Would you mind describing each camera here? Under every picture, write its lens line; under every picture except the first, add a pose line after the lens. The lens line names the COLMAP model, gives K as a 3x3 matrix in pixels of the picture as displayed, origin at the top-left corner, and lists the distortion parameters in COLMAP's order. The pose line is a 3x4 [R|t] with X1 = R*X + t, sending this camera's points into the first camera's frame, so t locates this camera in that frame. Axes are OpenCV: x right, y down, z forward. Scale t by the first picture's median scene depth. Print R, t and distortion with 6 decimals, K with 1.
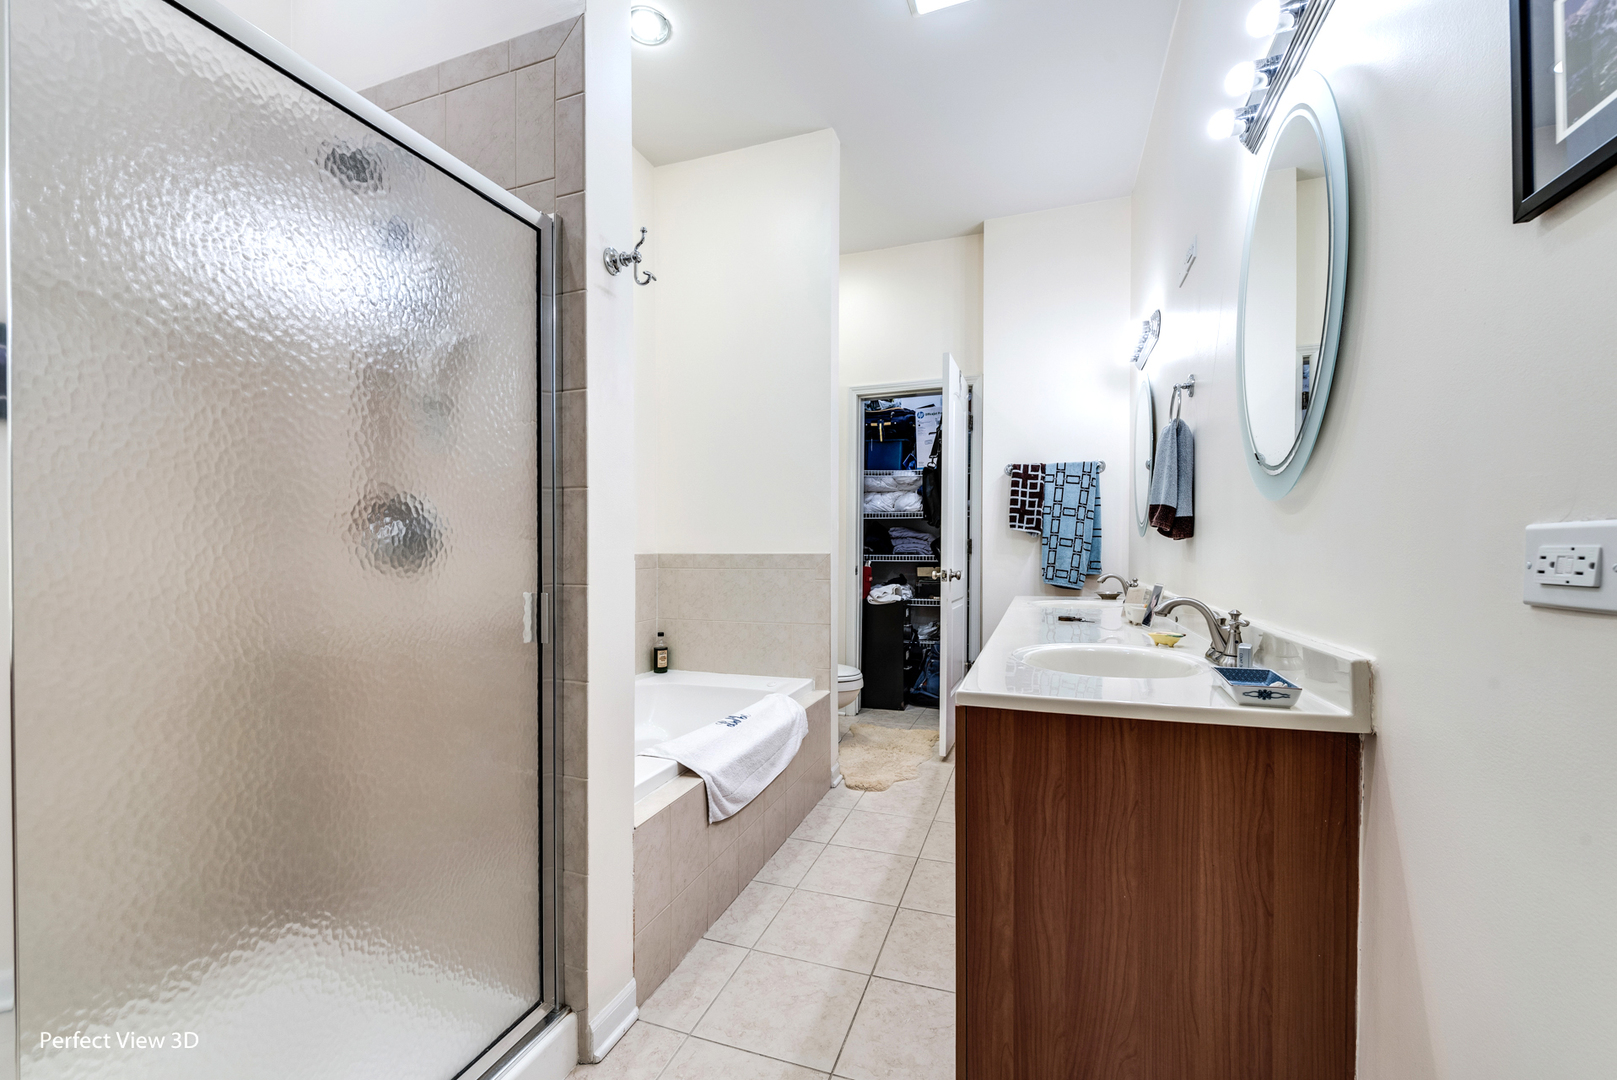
lens RADIAL K [[684.7, 0, 808.6], [0, 684.7, 556.3], [0, 0, 1]] dist [-0.004275, -0.000069]
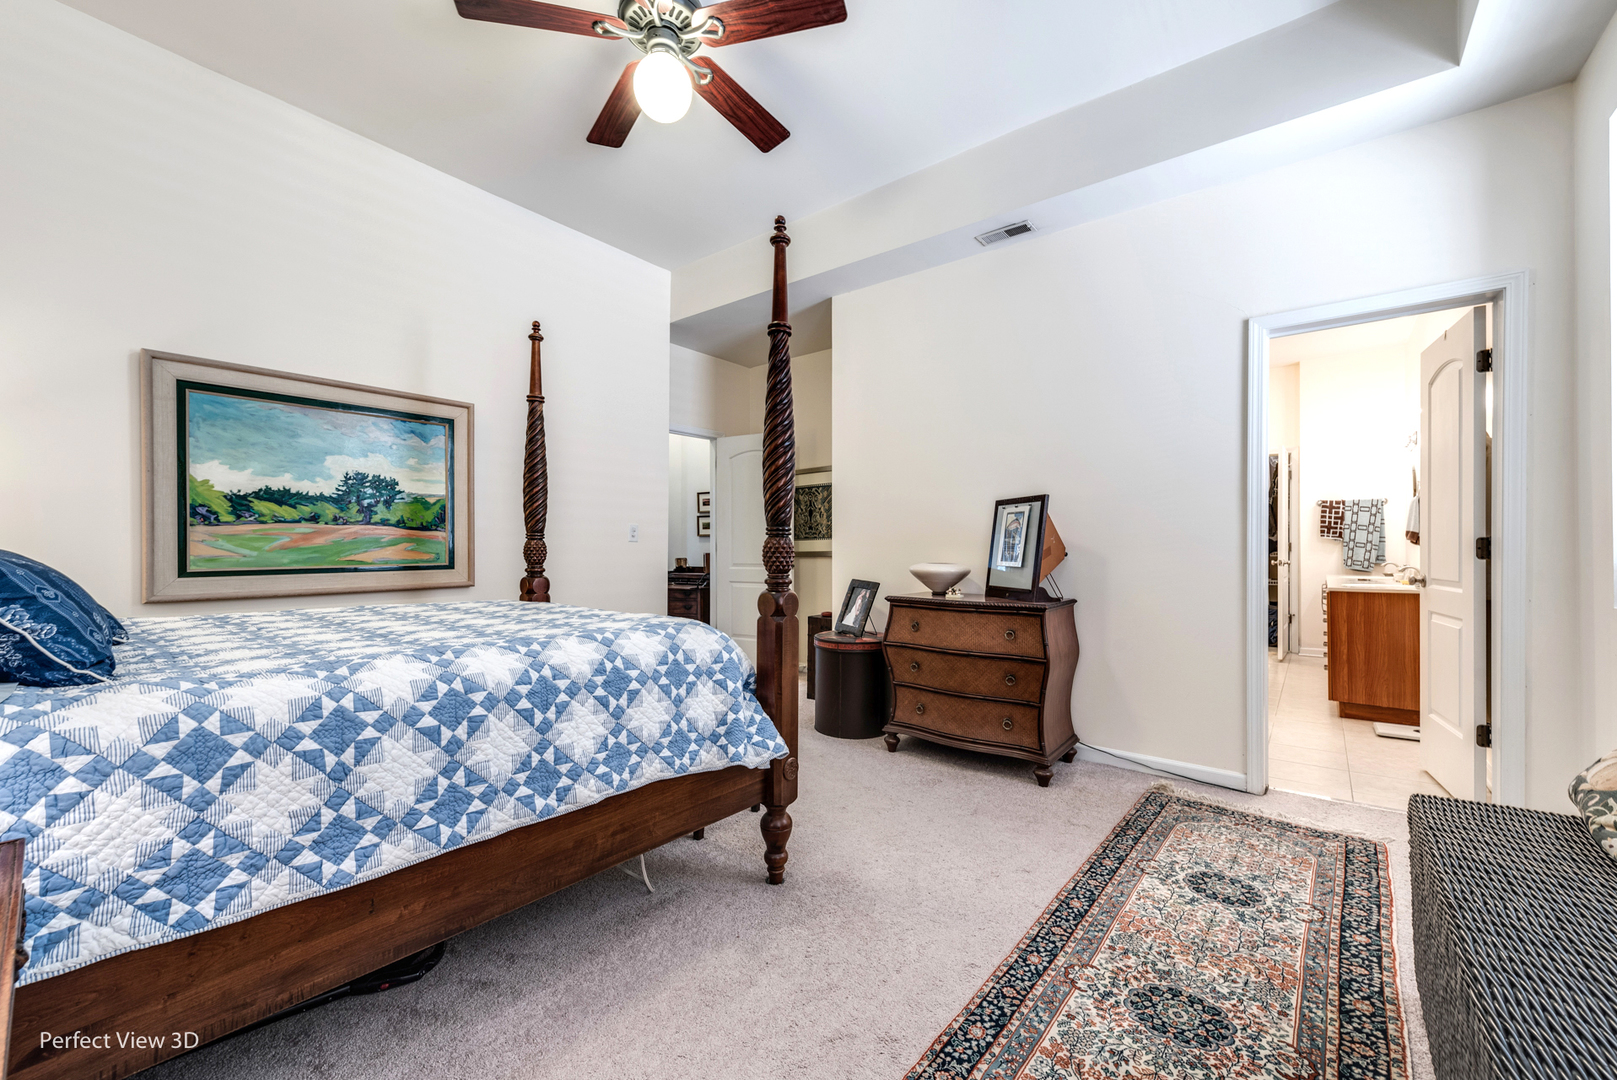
lens RADIAL K [[639.7, 0, 812.5], [0, 639.7, 540.1], [0, 0, 1]] dist [0.007816, -0.001661]
pose [[0.942615, -0.001985, -0.333876, -0.397559], [-0.004022, 0.999842, -0.017299, 0.001247], [0.333858, 0.017649, 0.942458, -1.023284]]
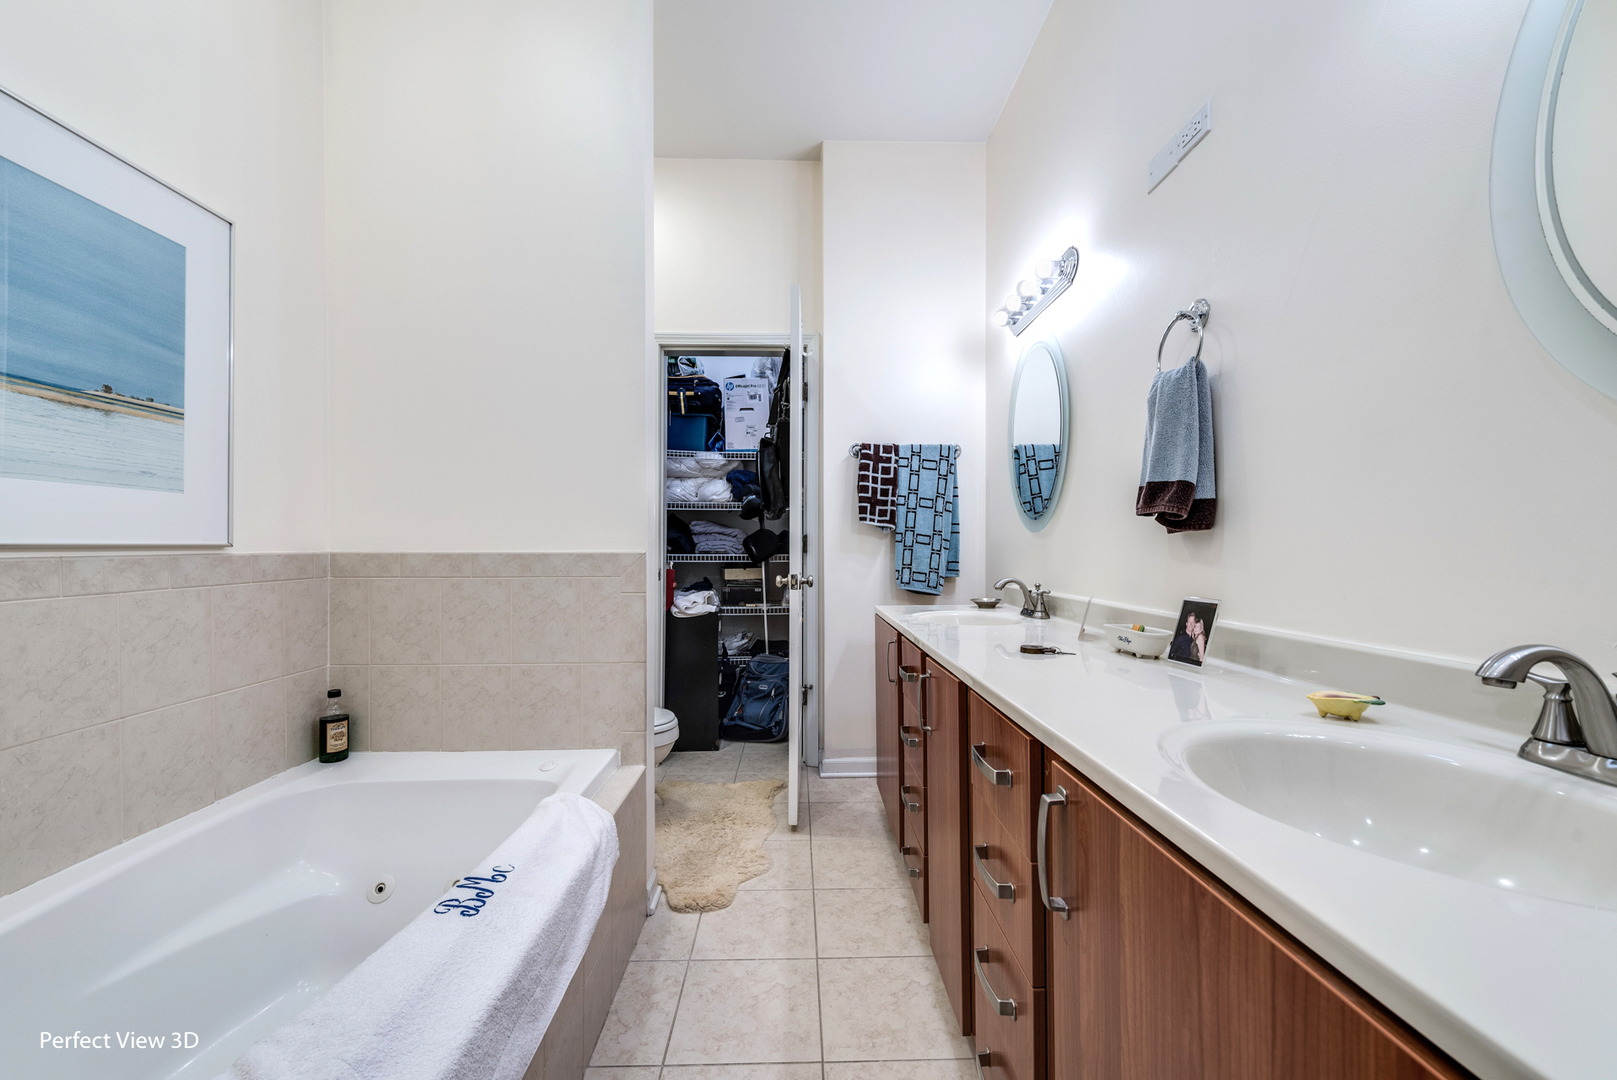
lens RADIAL K [[639.7, 0, 811.3], [0, 639.7, 554.8], [0, 0, 1]] dist [0.007816, -0.001661]
pose [[0.933226, -0.001178, 0.359289, -0.032954], [0.001381, 0.999999, -0.000306, -0.001100], [-0.359288, 0.000782, 0.933226, 0.318926]]
